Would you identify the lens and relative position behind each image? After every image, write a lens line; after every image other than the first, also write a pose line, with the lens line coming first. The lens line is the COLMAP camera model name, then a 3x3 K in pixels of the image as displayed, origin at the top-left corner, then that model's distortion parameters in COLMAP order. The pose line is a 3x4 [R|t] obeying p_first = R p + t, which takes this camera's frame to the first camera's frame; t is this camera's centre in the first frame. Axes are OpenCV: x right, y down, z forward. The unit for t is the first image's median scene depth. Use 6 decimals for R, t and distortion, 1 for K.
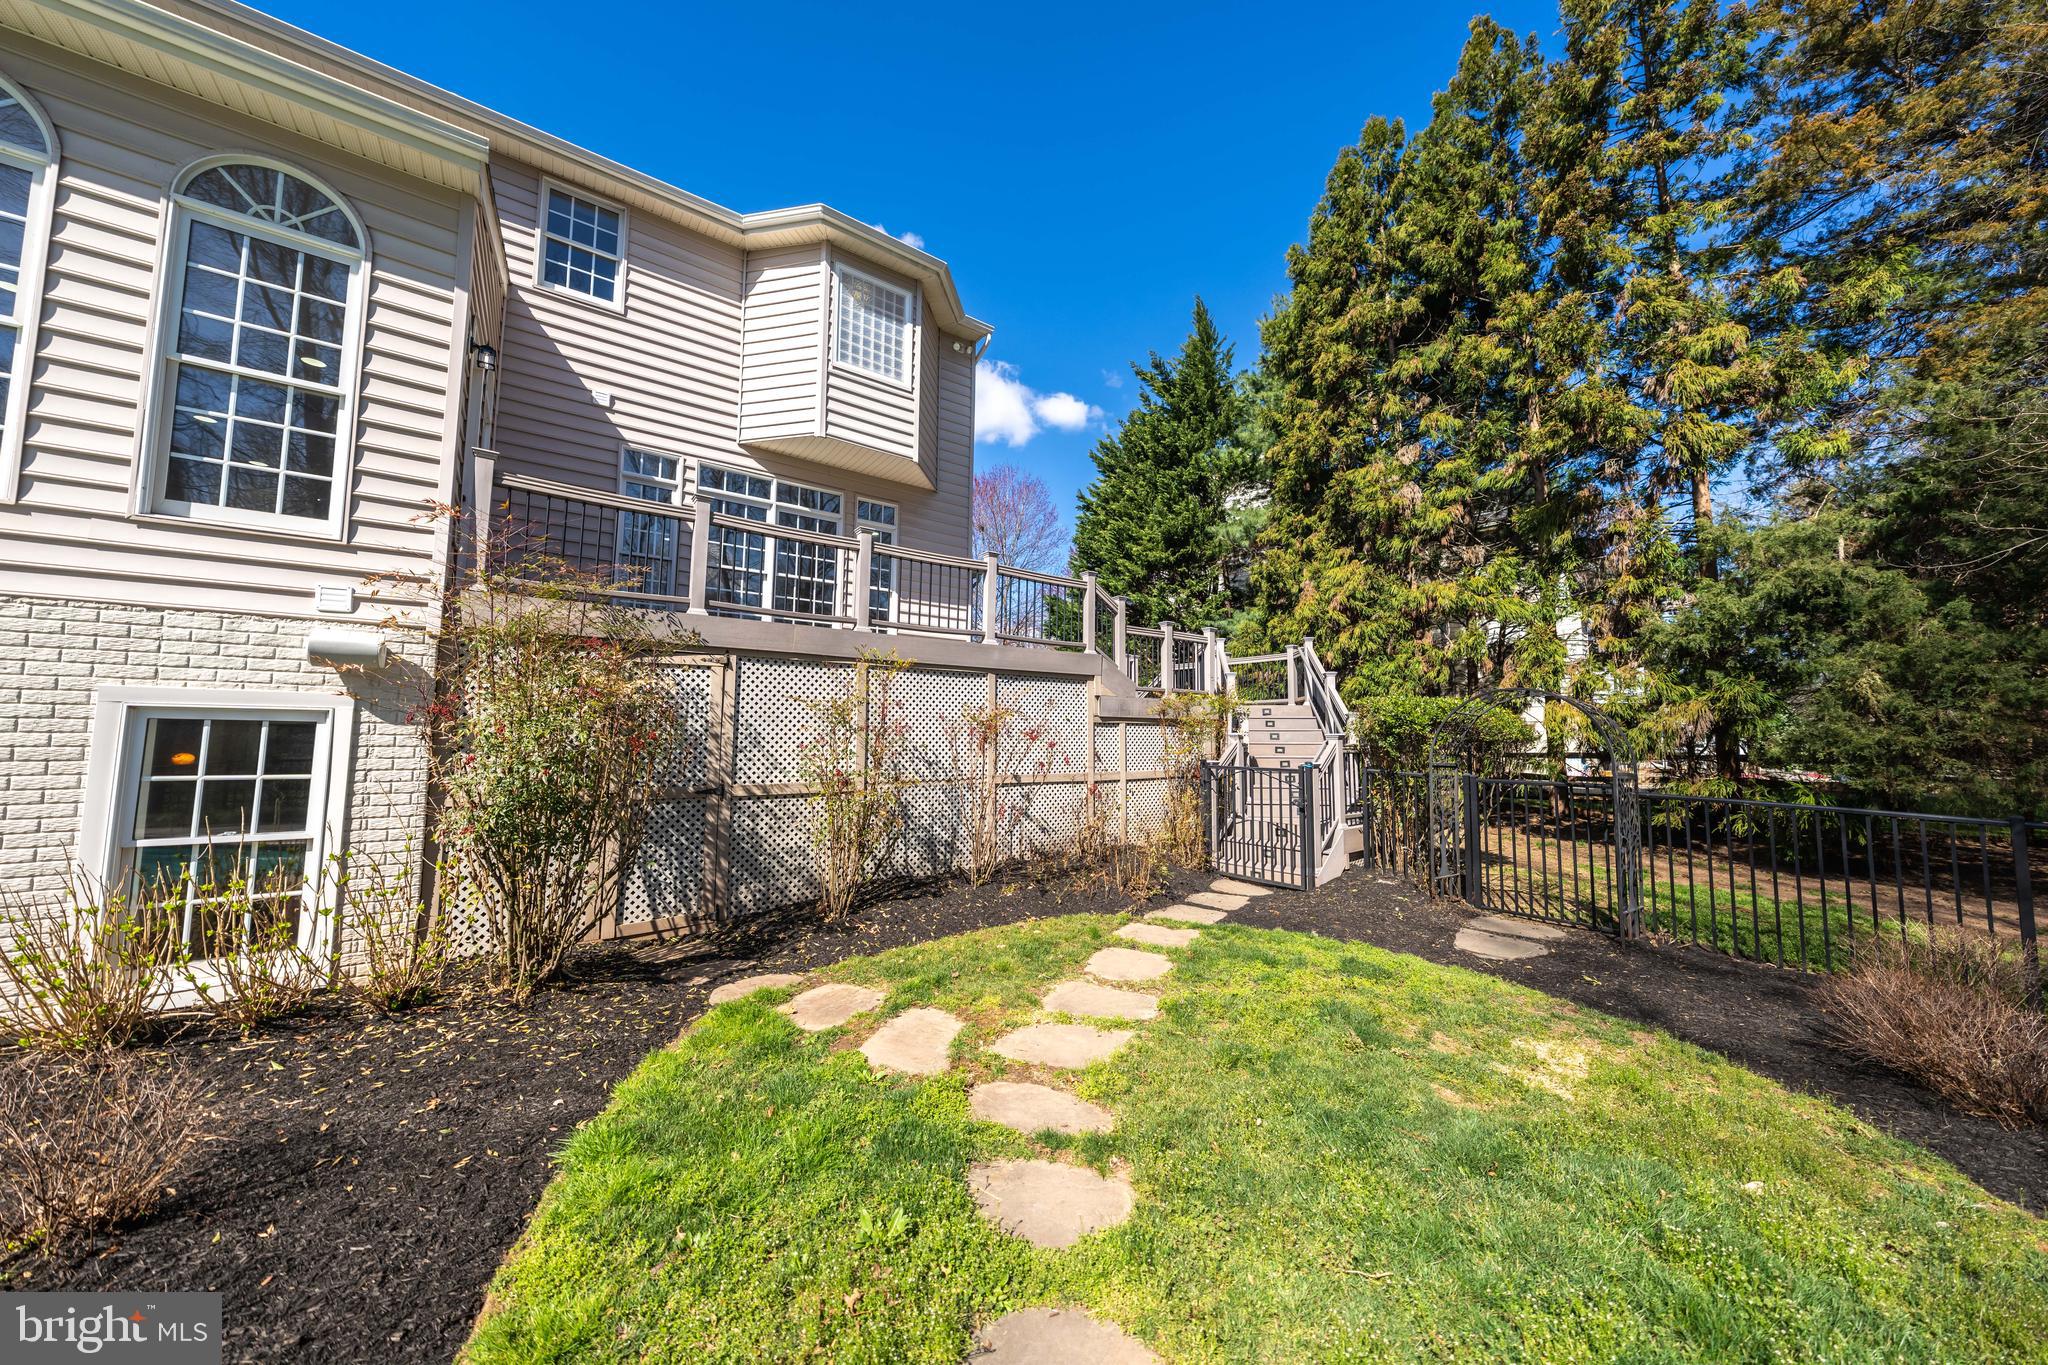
lens RADIAL K [[686.7, 0, 1027.0], [0, 686.7, 681.3], [0, 0, 1]] dist [-0.006246, 0.000811]
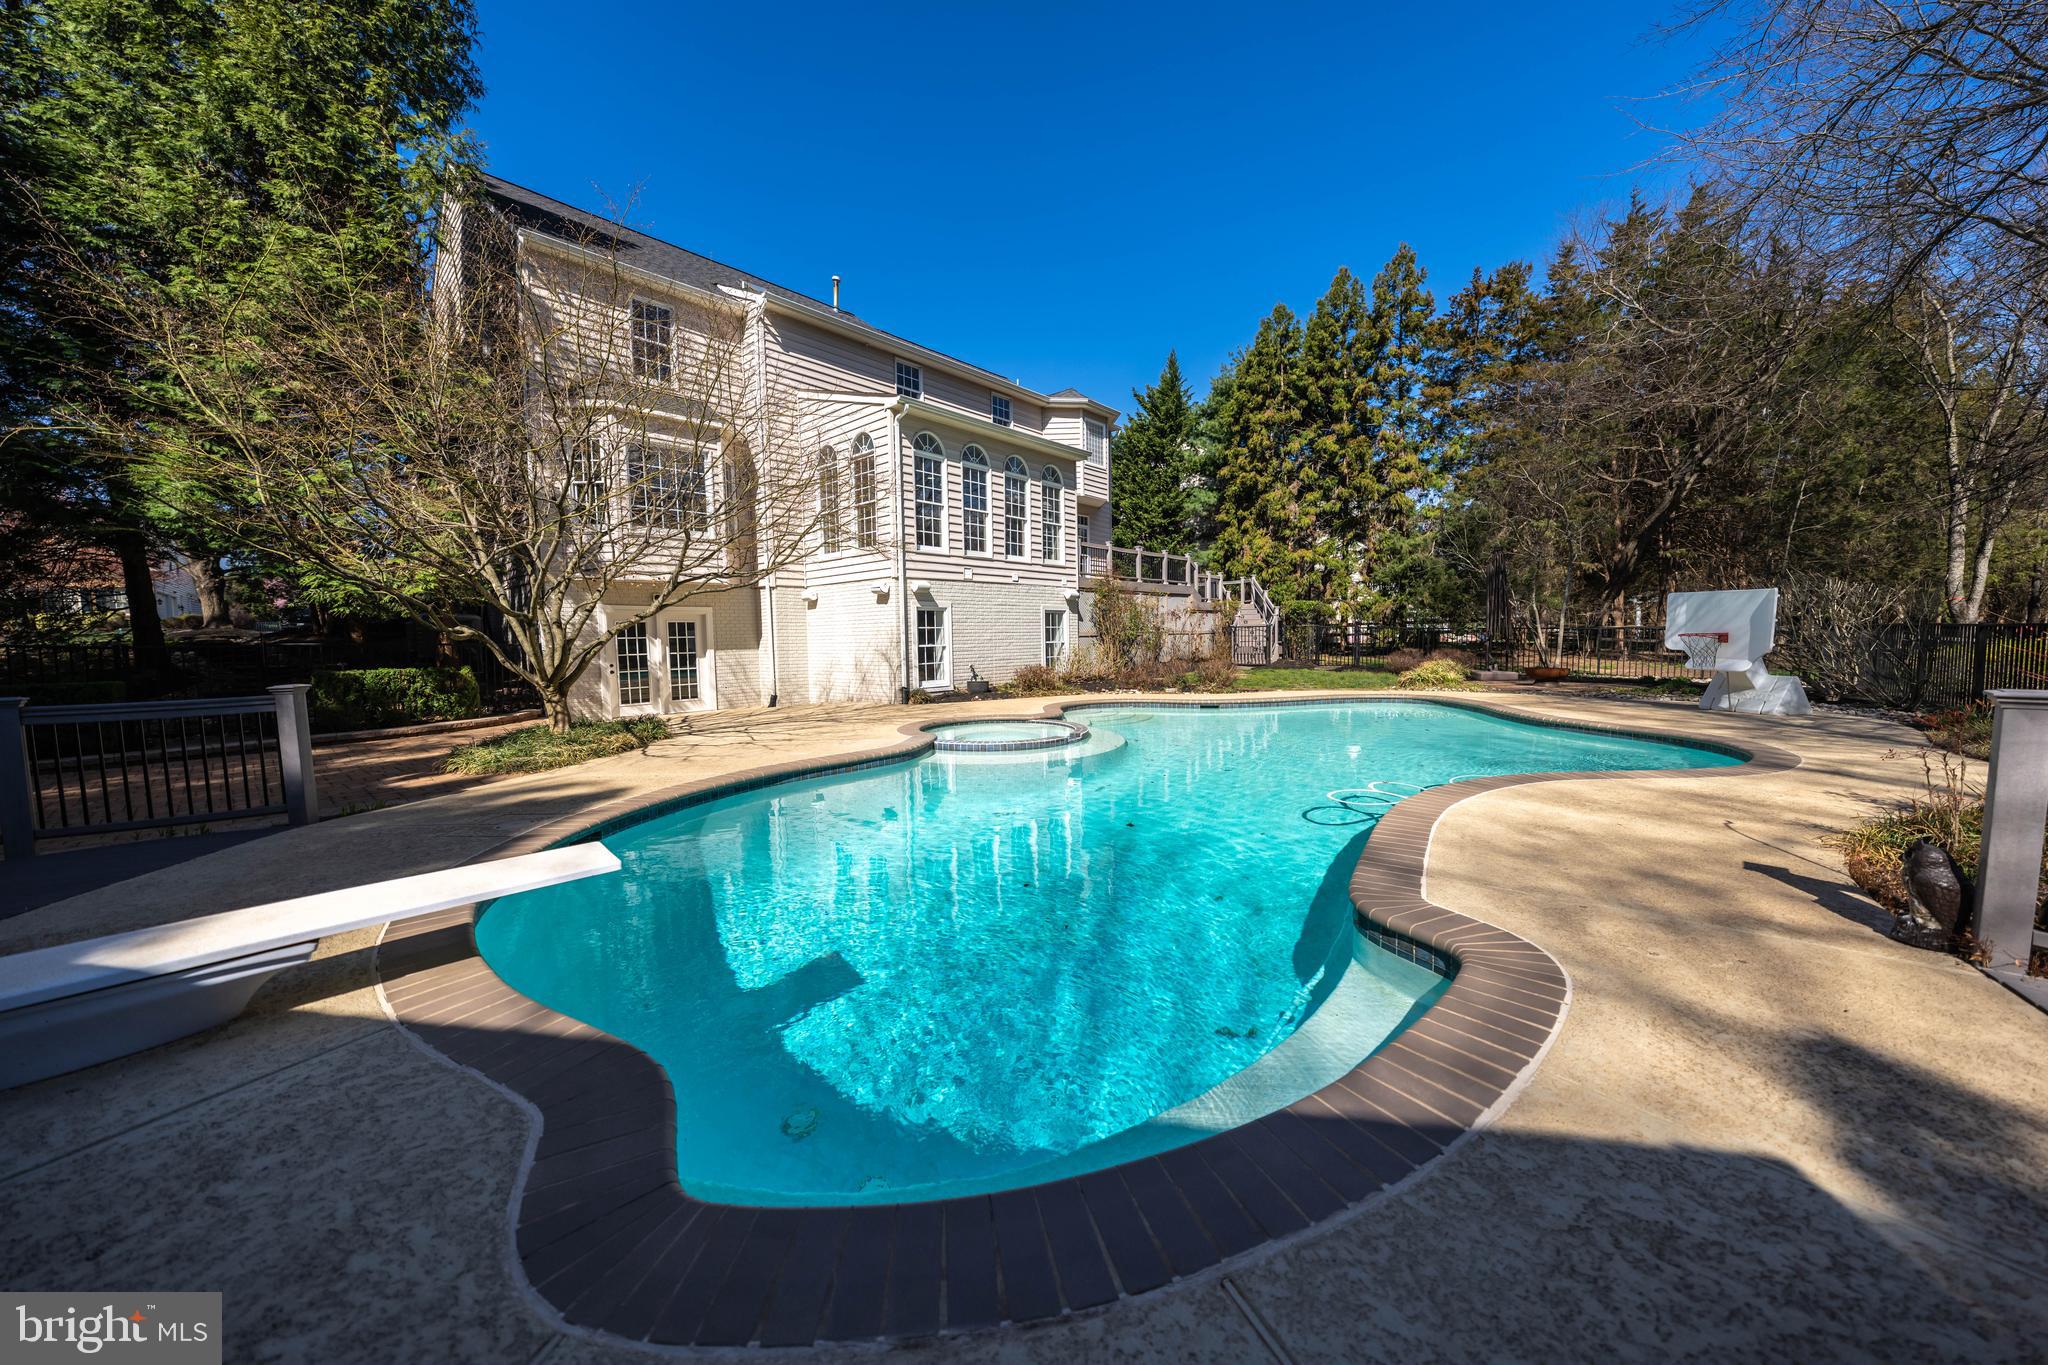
lens RADIAL K [[686.7, 0, 1032.3], [0, 686.7, 678.2], [0, 0, 1]] dist [-0.006246, 0.000811]
pose [[0.976344, -0.038849, 0.212706, -1.075574], [0.008133, 0.989629, 0.143416, -0.072067], [-0.216072, -0.138294, 0.966534, -1.470642]]
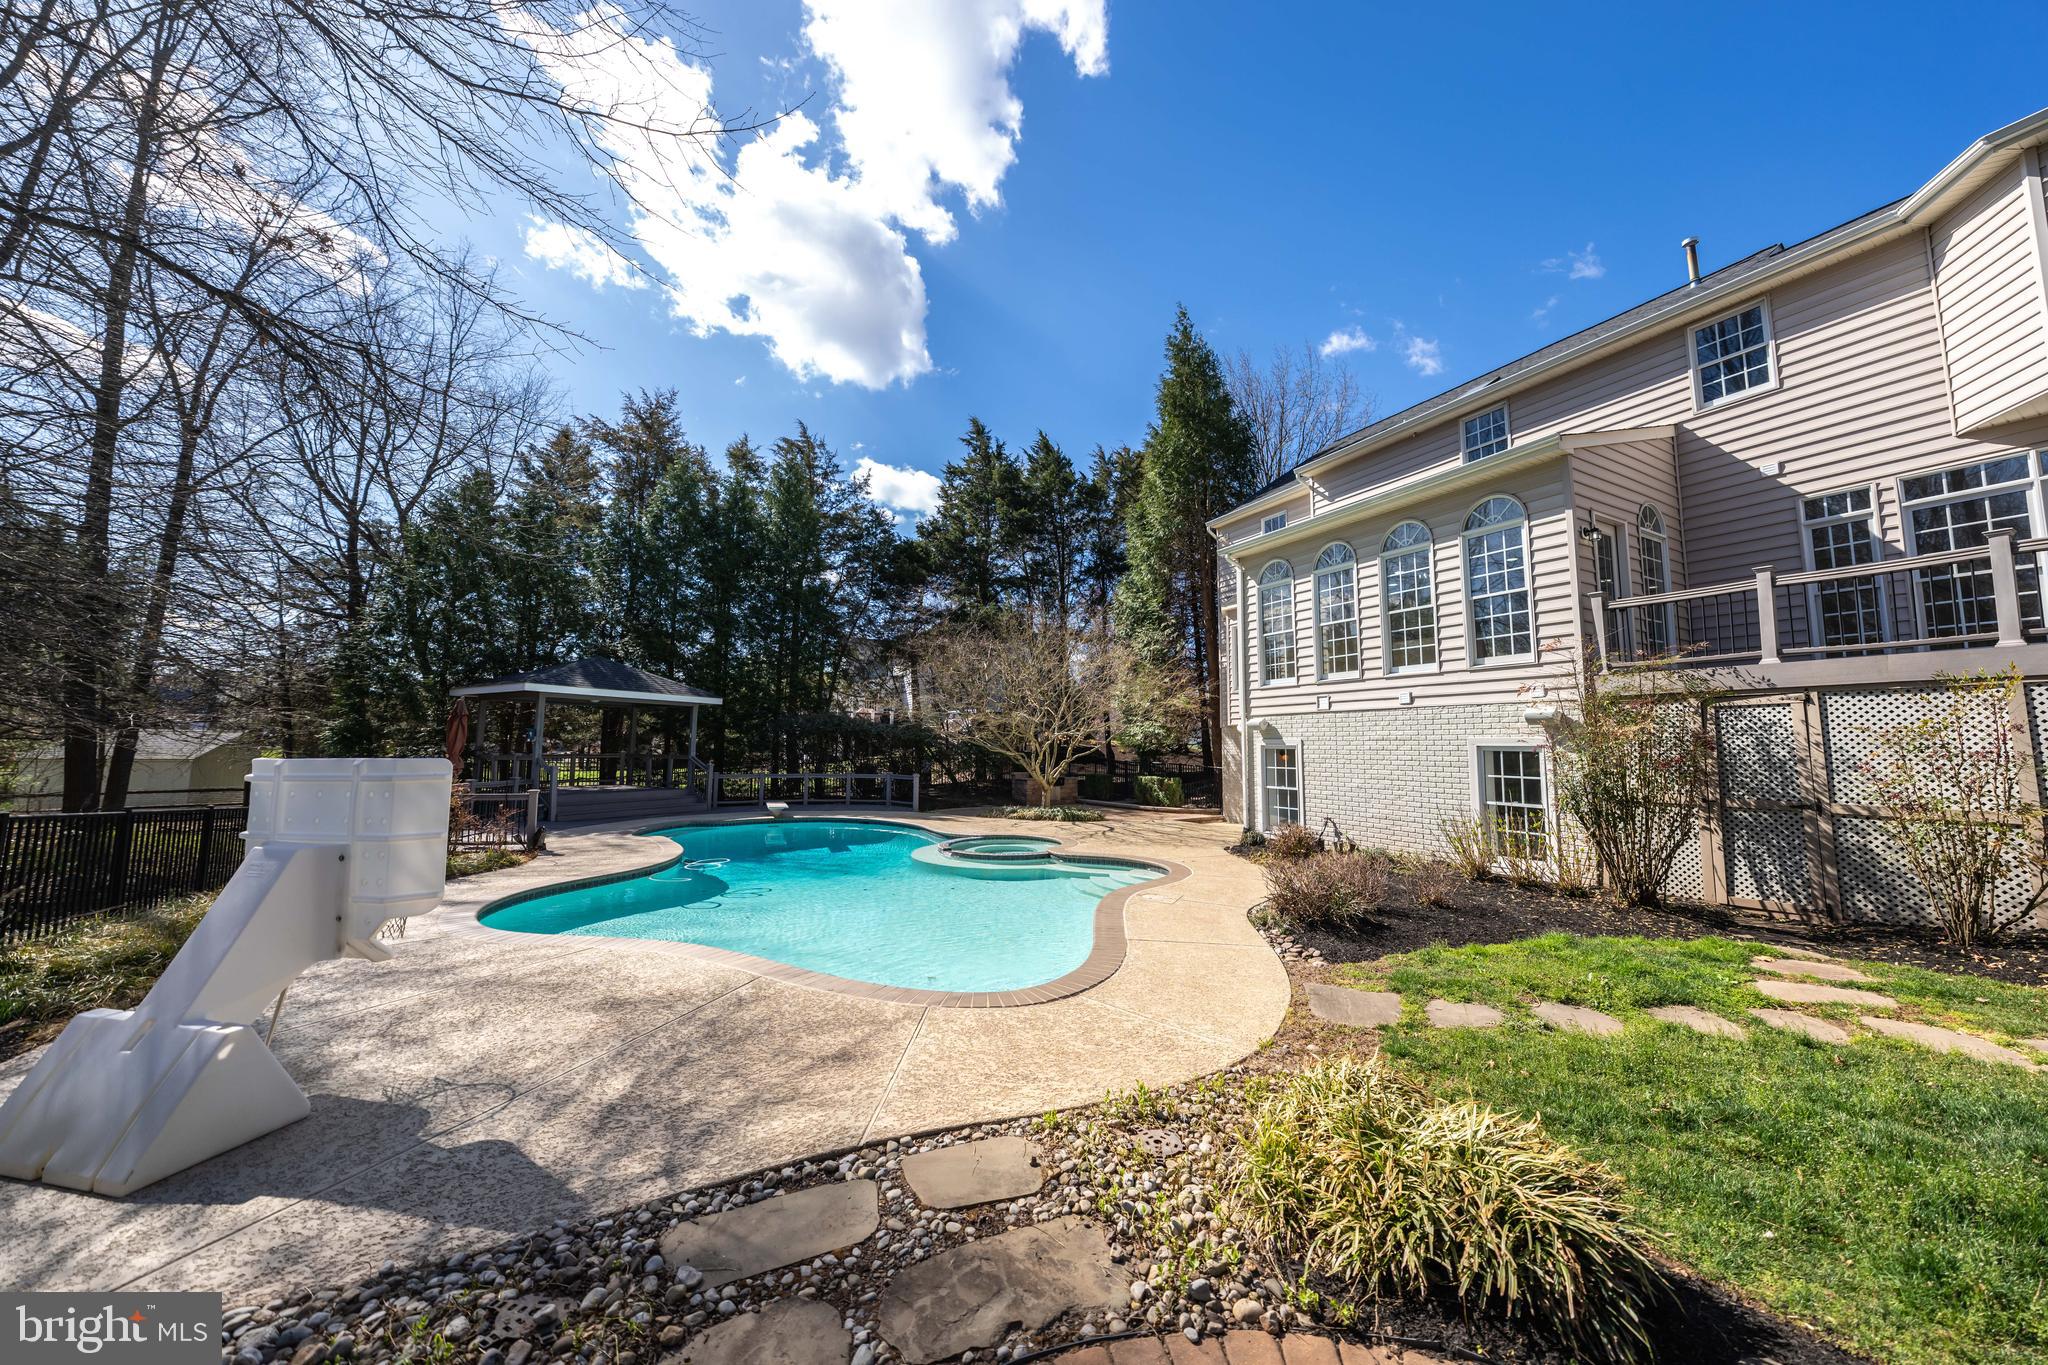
lens RADIAL K [[686.7, 0, 1032.1], [0, 686.7, 678.0], [0, 0, 1]] dist [-0.006246, 0.000811]
pose [[-0.127808, -0.110146, -0.985664, 0.628464], [0.066904, 0.990593, -0.119372, -0.008417], [0.989540, -0.081201, -0.119236, -0.128252]]
